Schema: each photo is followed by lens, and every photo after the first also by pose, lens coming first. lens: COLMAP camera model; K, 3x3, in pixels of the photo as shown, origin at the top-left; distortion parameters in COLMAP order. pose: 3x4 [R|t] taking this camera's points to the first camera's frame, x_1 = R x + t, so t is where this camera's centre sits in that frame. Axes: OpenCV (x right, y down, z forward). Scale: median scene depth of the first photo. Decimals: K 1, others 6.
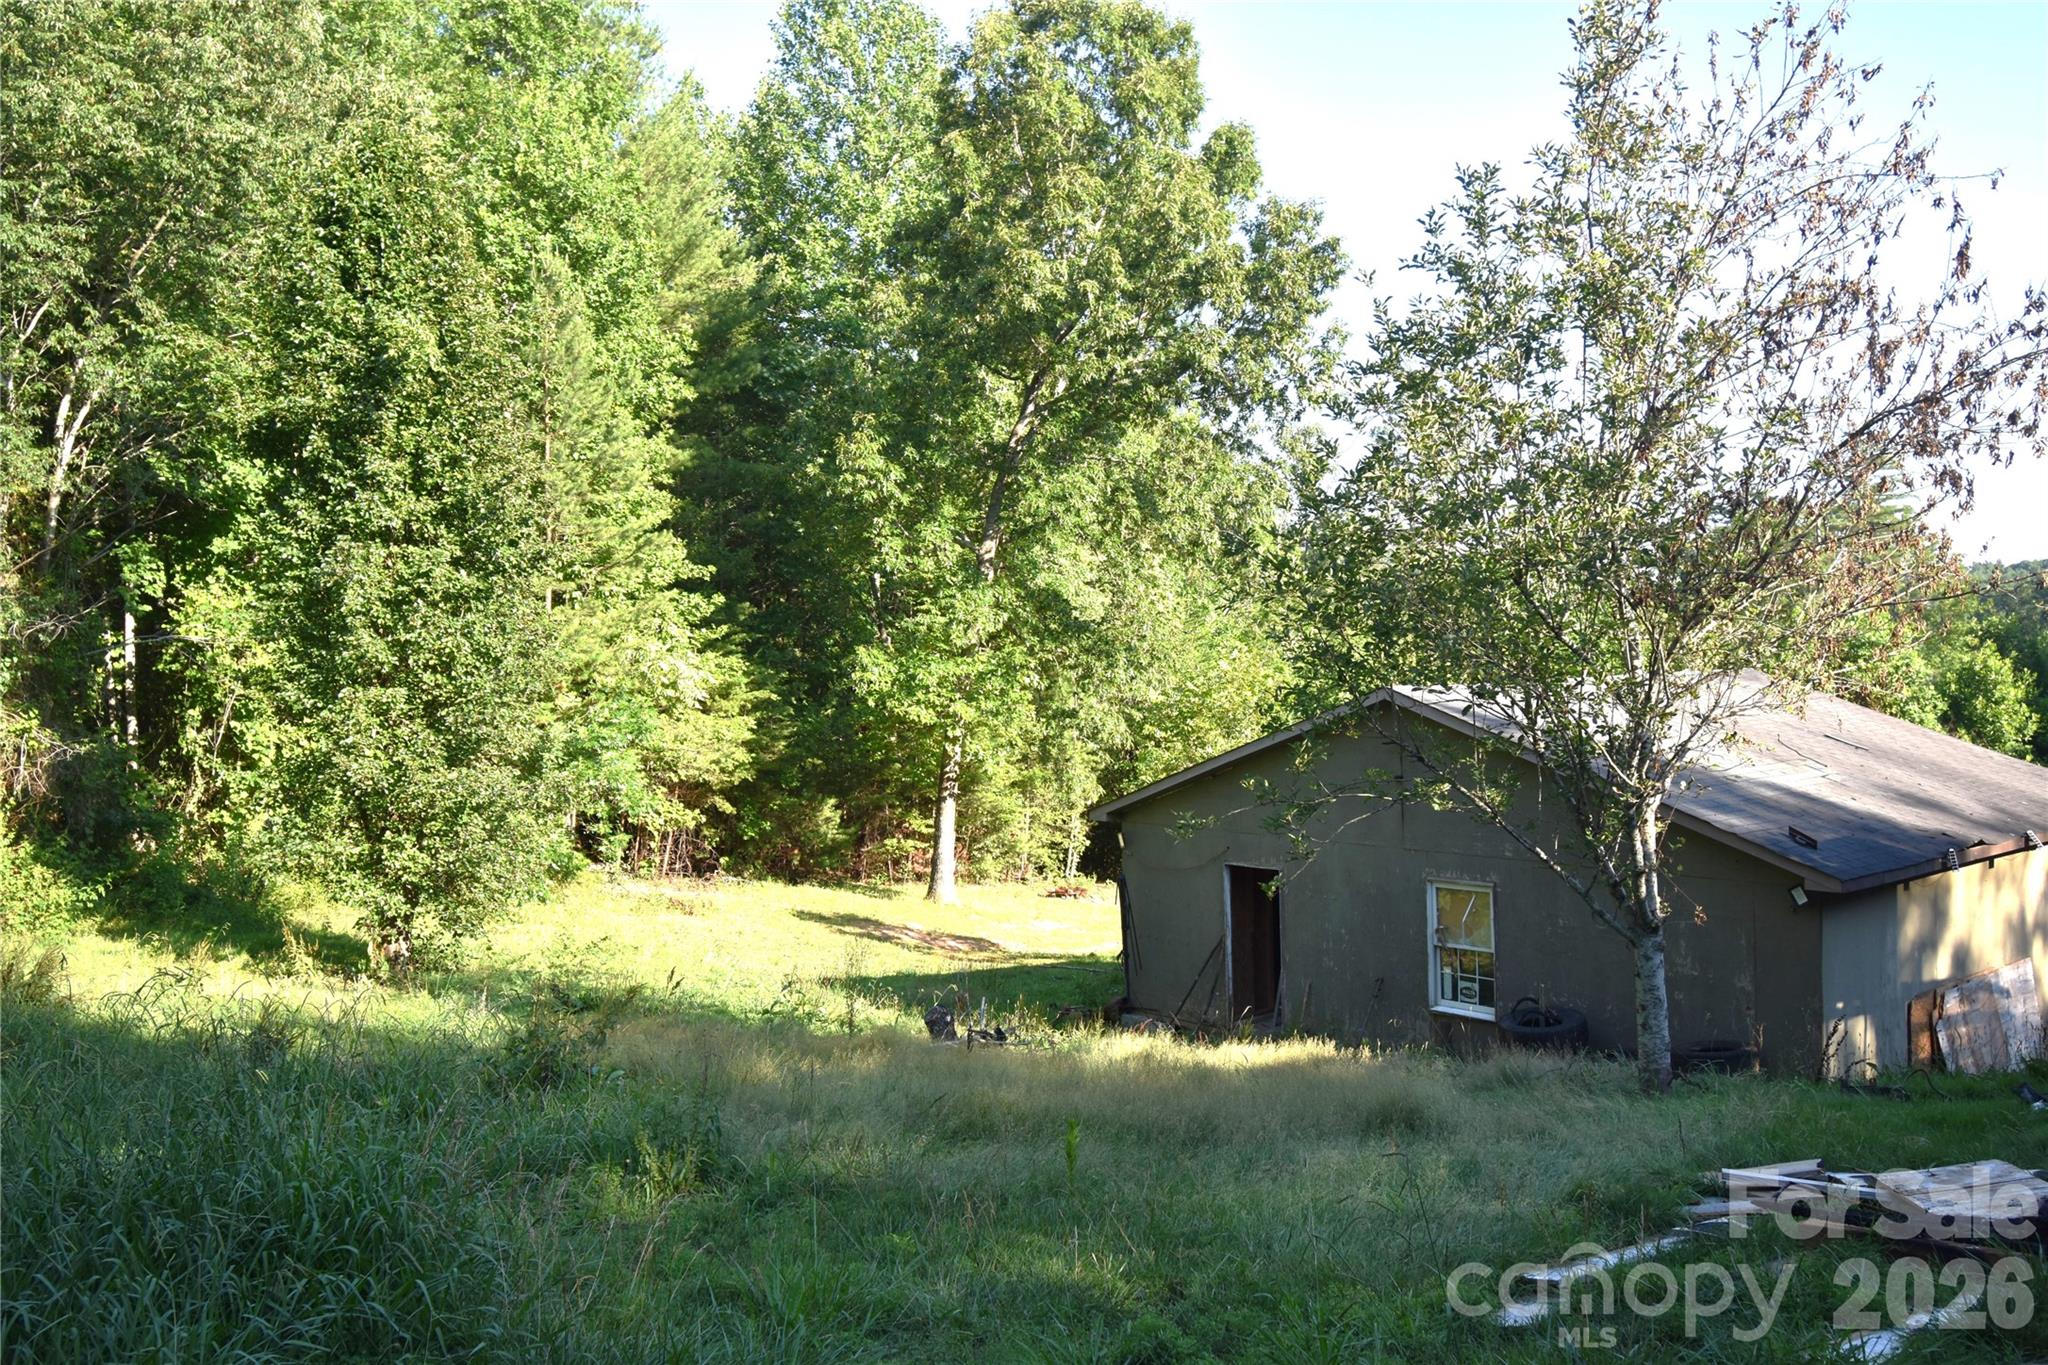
lens RADIAL K [[1698.7, 0, 1024.0], [0, 1698.7, 682.5], [0, 0, 1]] dist [0.010313, -0.016703]
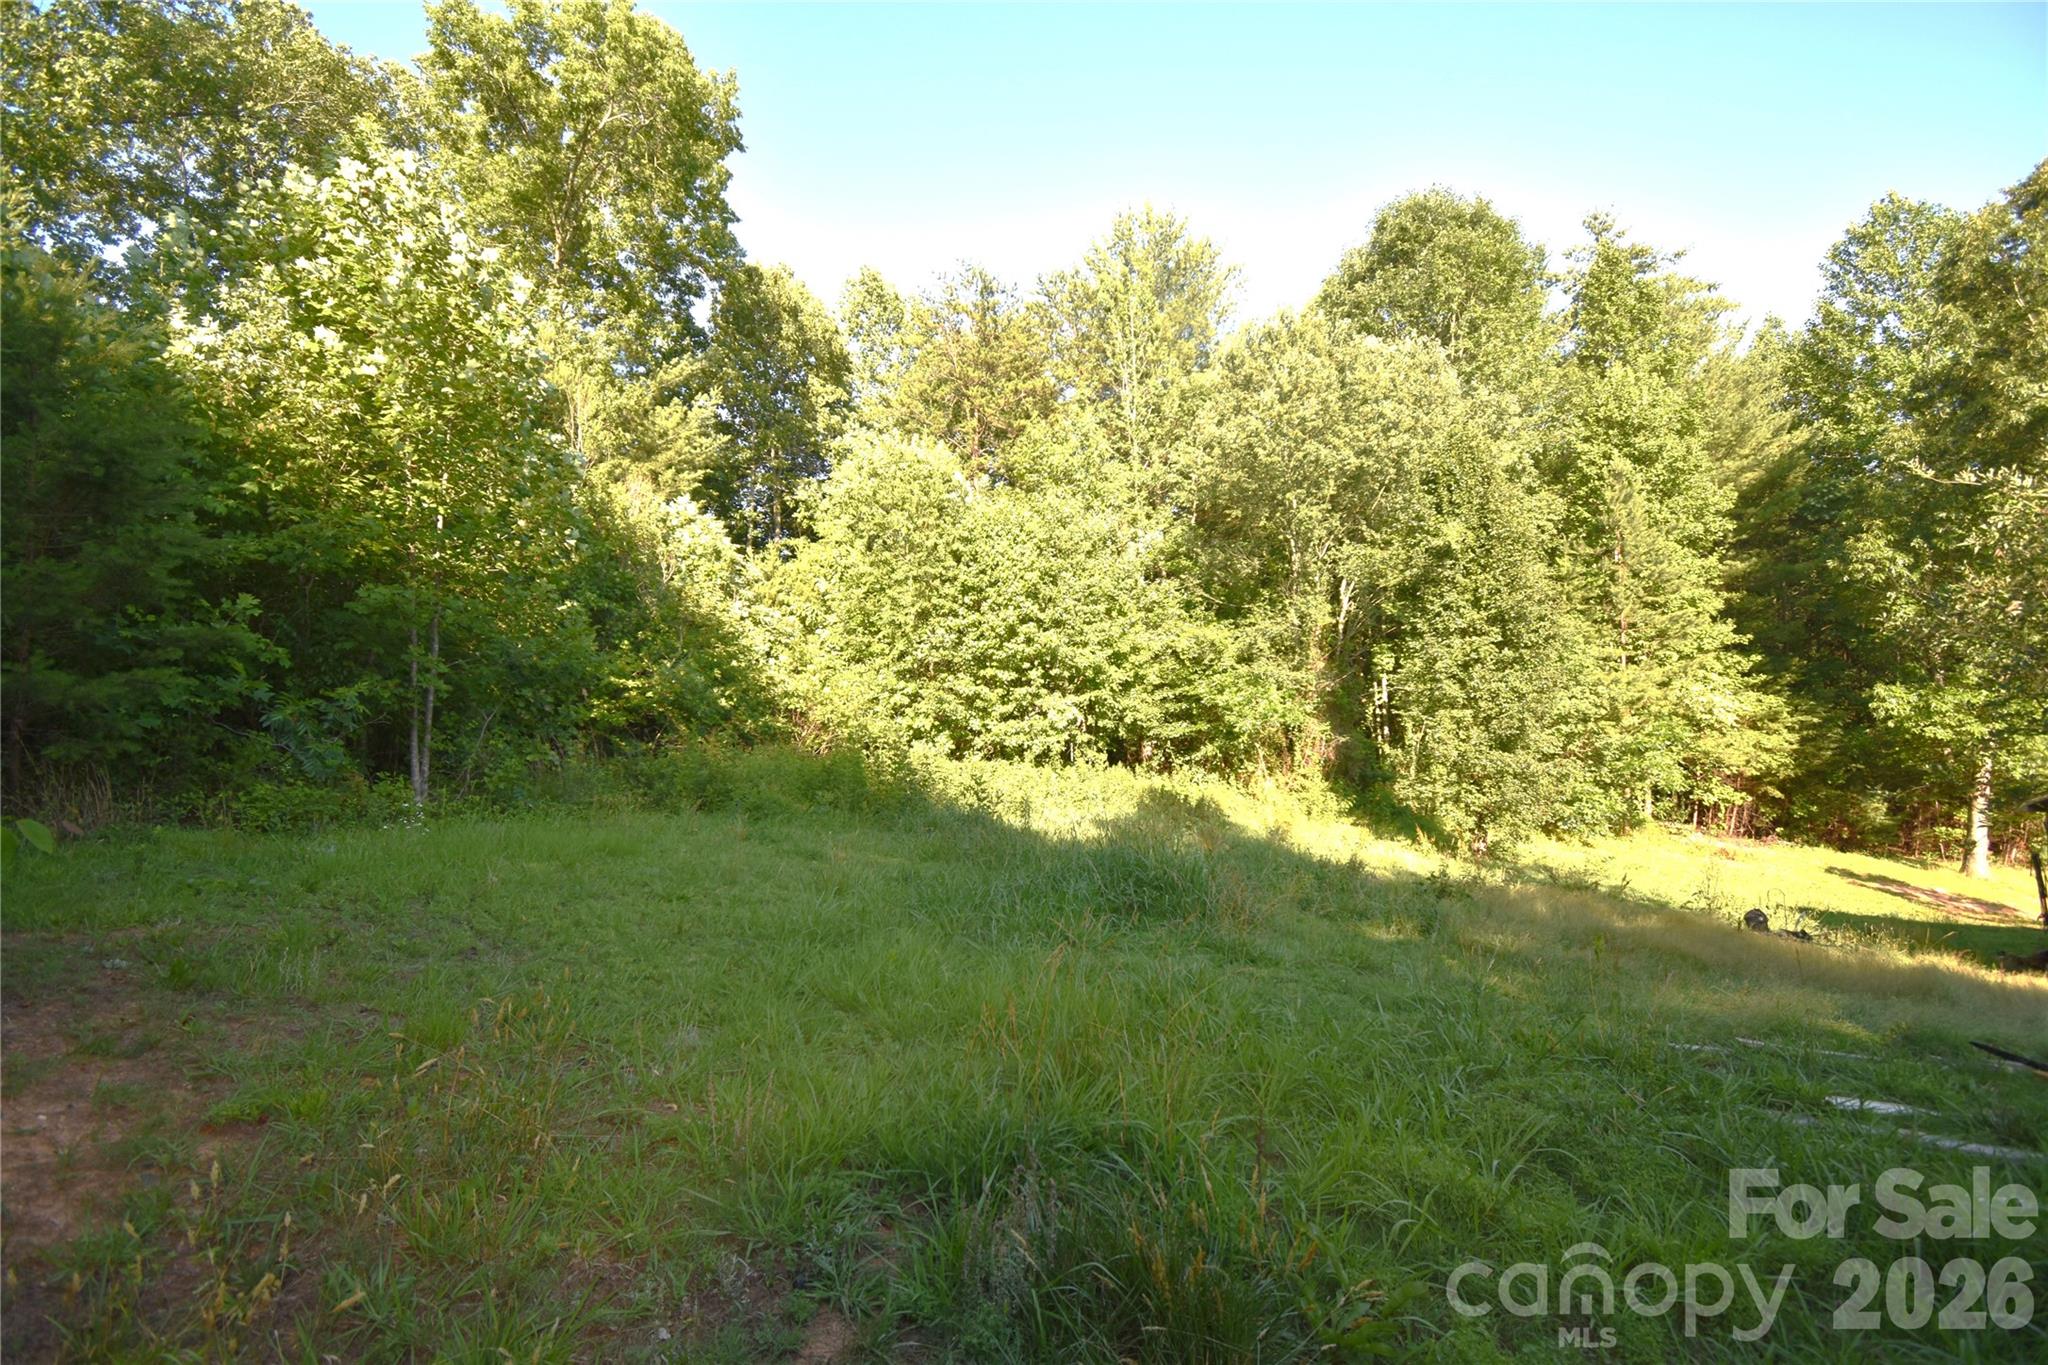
lens RADIAL K [[925.5, 0, 1024.0], [0, 925.5, 682.5], [0, 0, 1]] dist [0.015672, -0.023537]
pose [[0.575182, -0.029925, -0.817478, 0.176642], [-0.001625, 0.999287, -0.037724, 0.010694], [0.818024, 0.023026, 0.574724, -0.028516]]
